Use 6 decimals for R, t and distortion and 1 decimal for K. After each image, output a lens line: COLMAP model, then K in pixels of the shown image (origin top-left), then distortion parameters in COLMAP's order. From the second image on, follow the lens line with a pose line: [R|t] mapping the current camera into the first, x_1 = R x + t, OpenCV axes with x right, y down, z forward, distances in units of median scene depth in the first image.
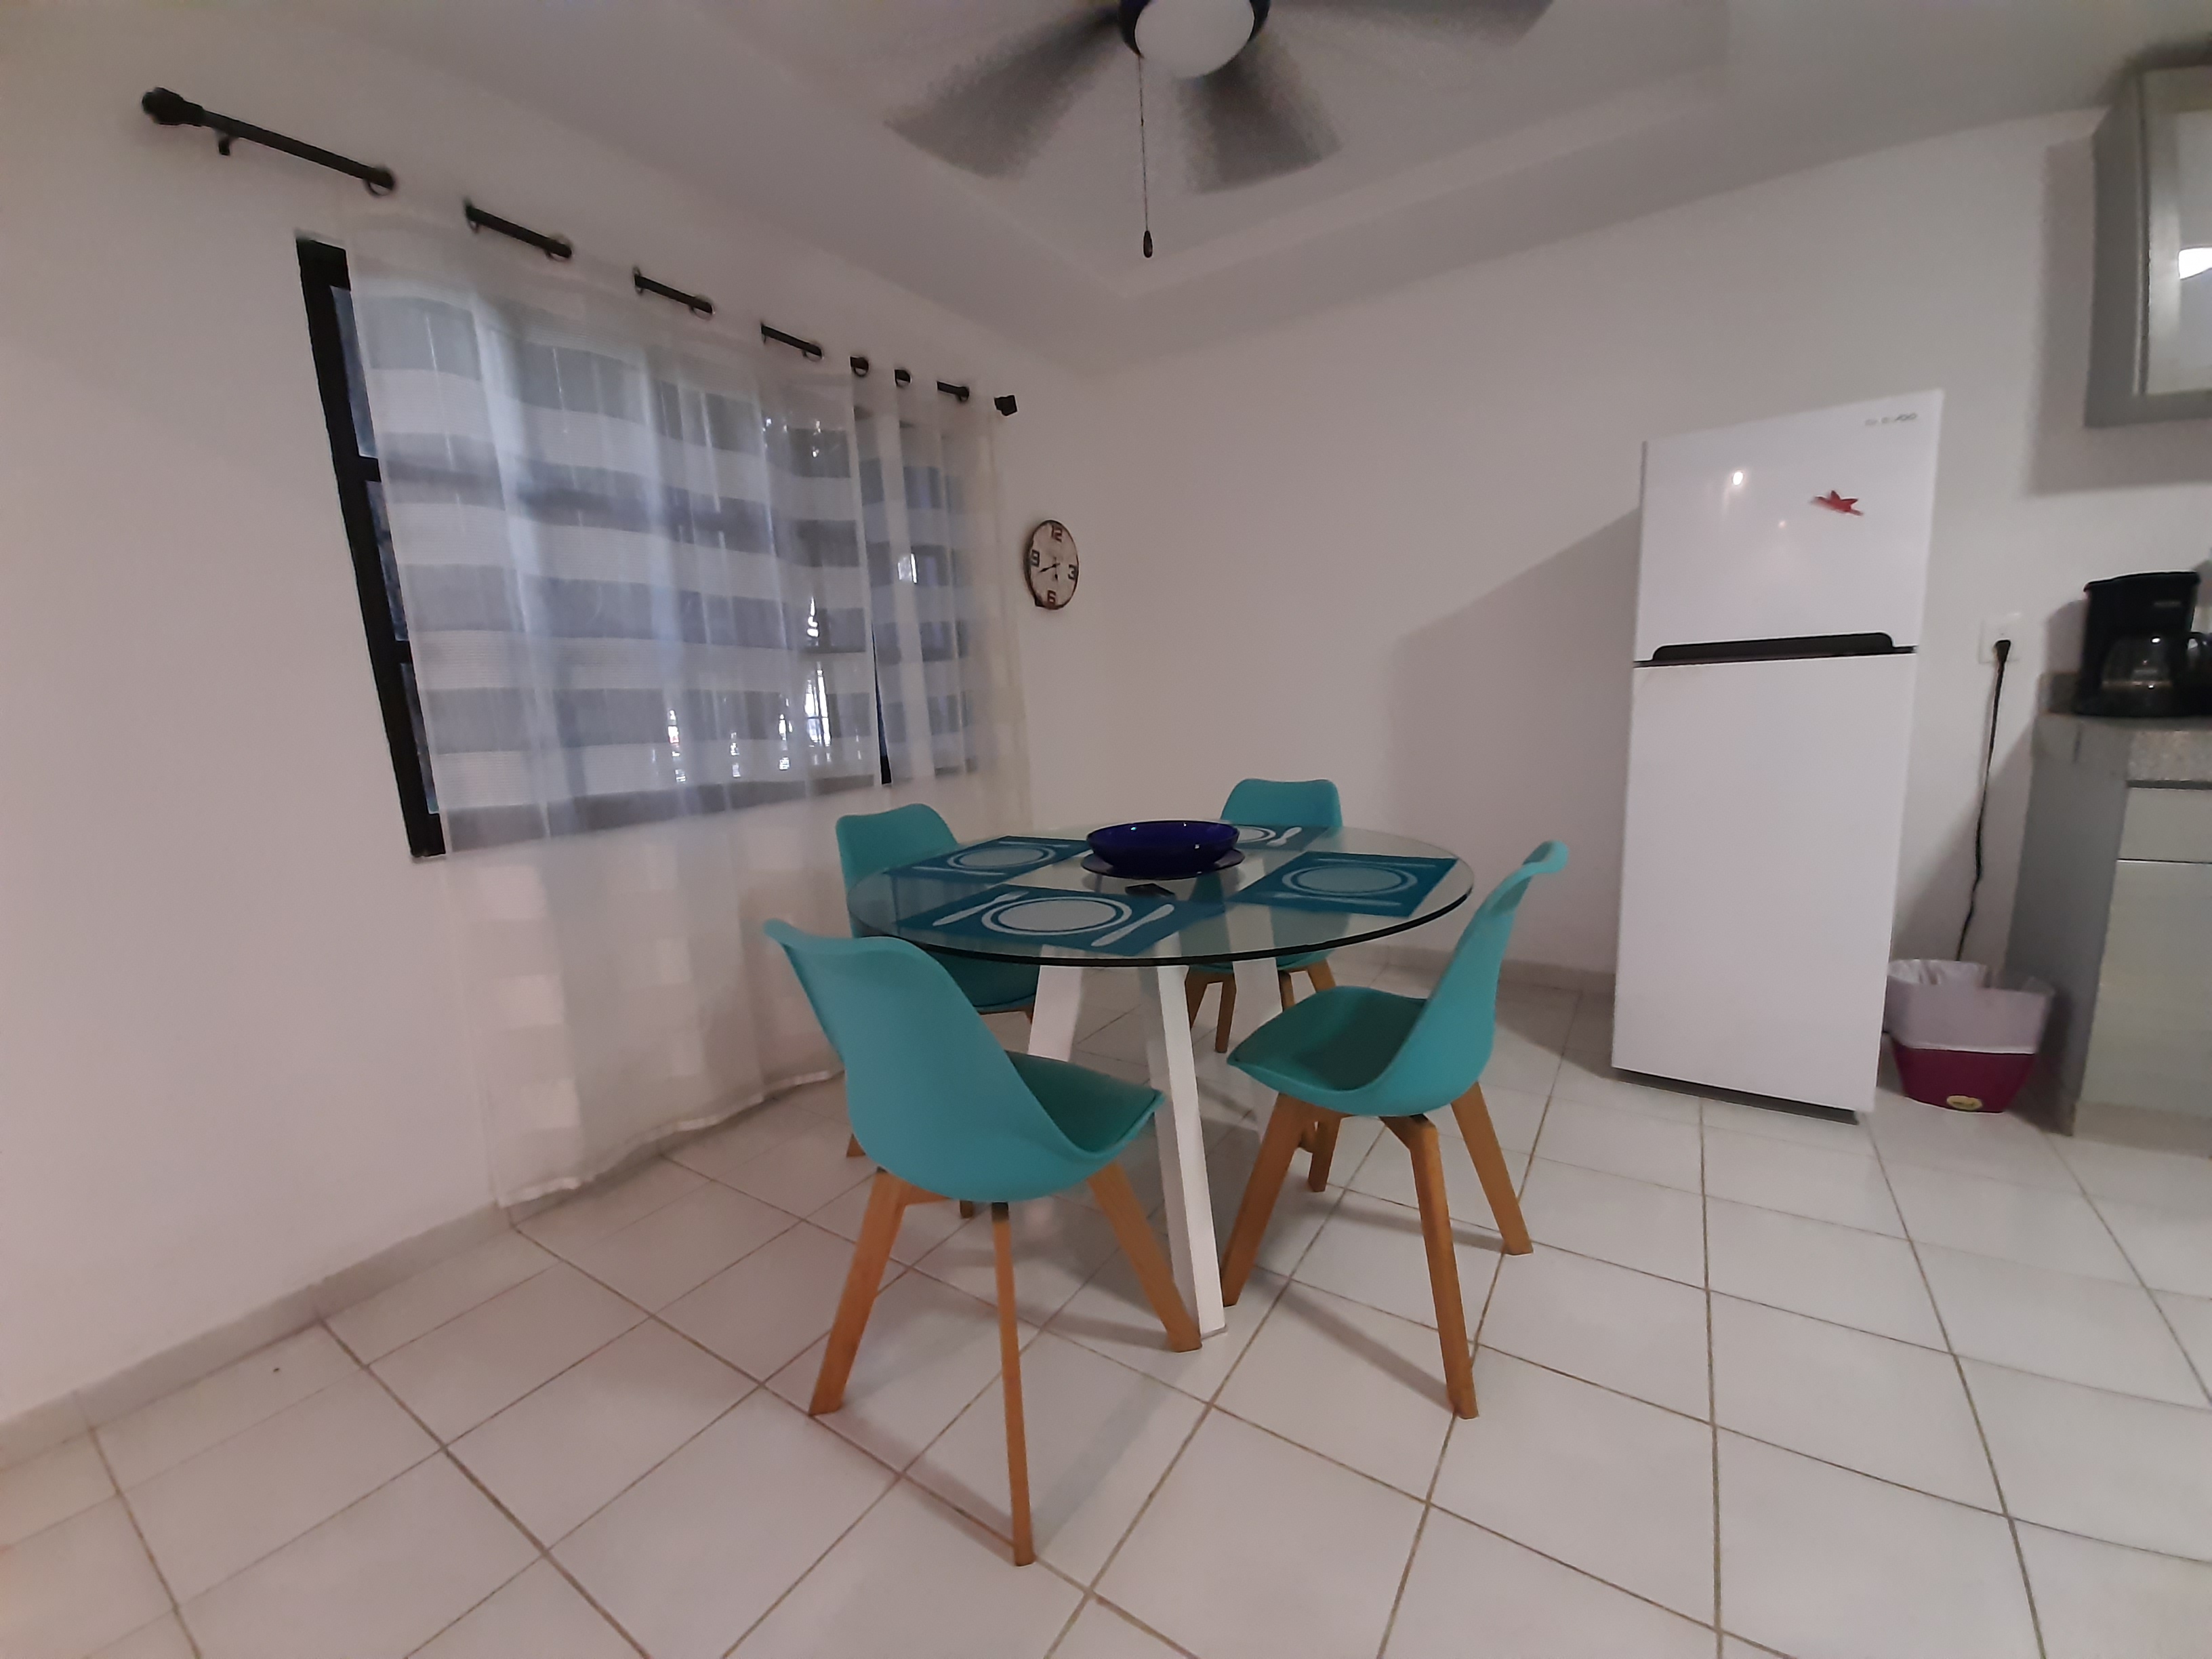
lens RADIAL K [[882.0, 0, 1108.9], [0, 882.0, 851.0], [0, 0, 1]] dist [0.000509, -0.007006]
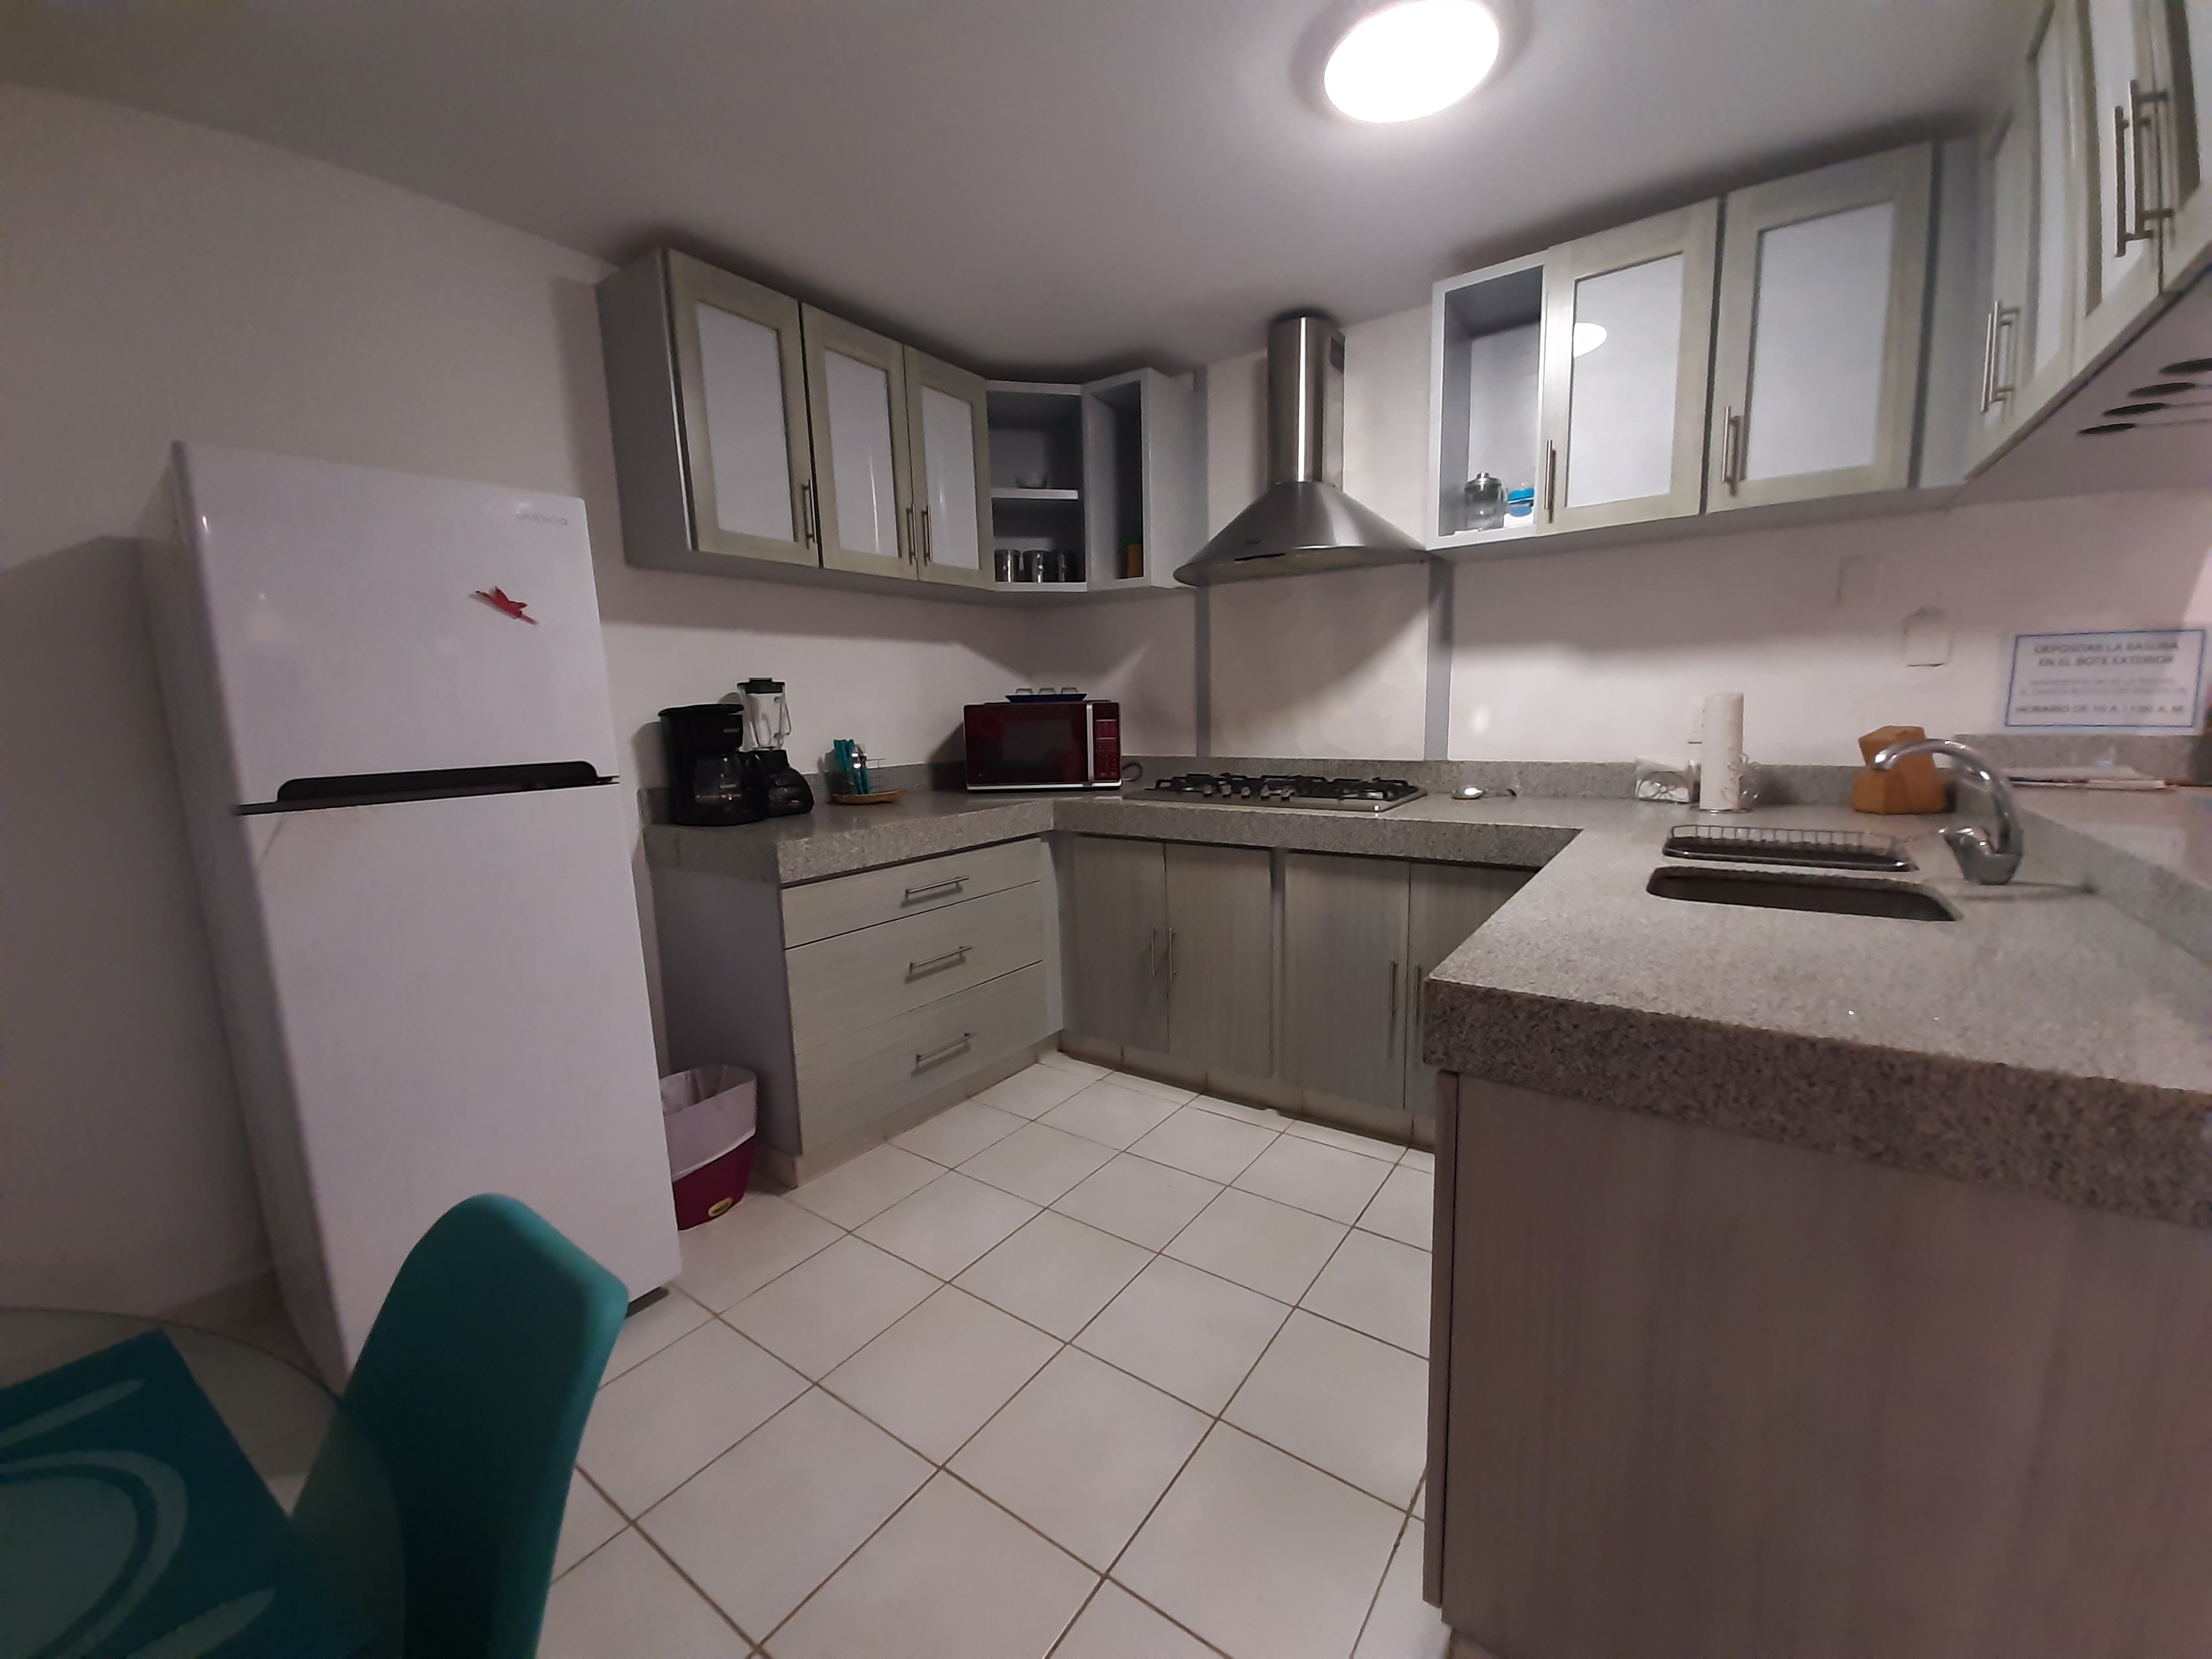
lens RADIAL K [[882.0, 0, 1108.9], [0, 882.0, 851.0], [0, 0, 1]] dist [0.000509, -0.007006]
pose [[0.029884, -0.121092, 0.992191, 0.017042], [0.199328, 0.973419, 0.112797, -0.152209], [-0.979477, 0.194400, 0.053226, 0.445138]]
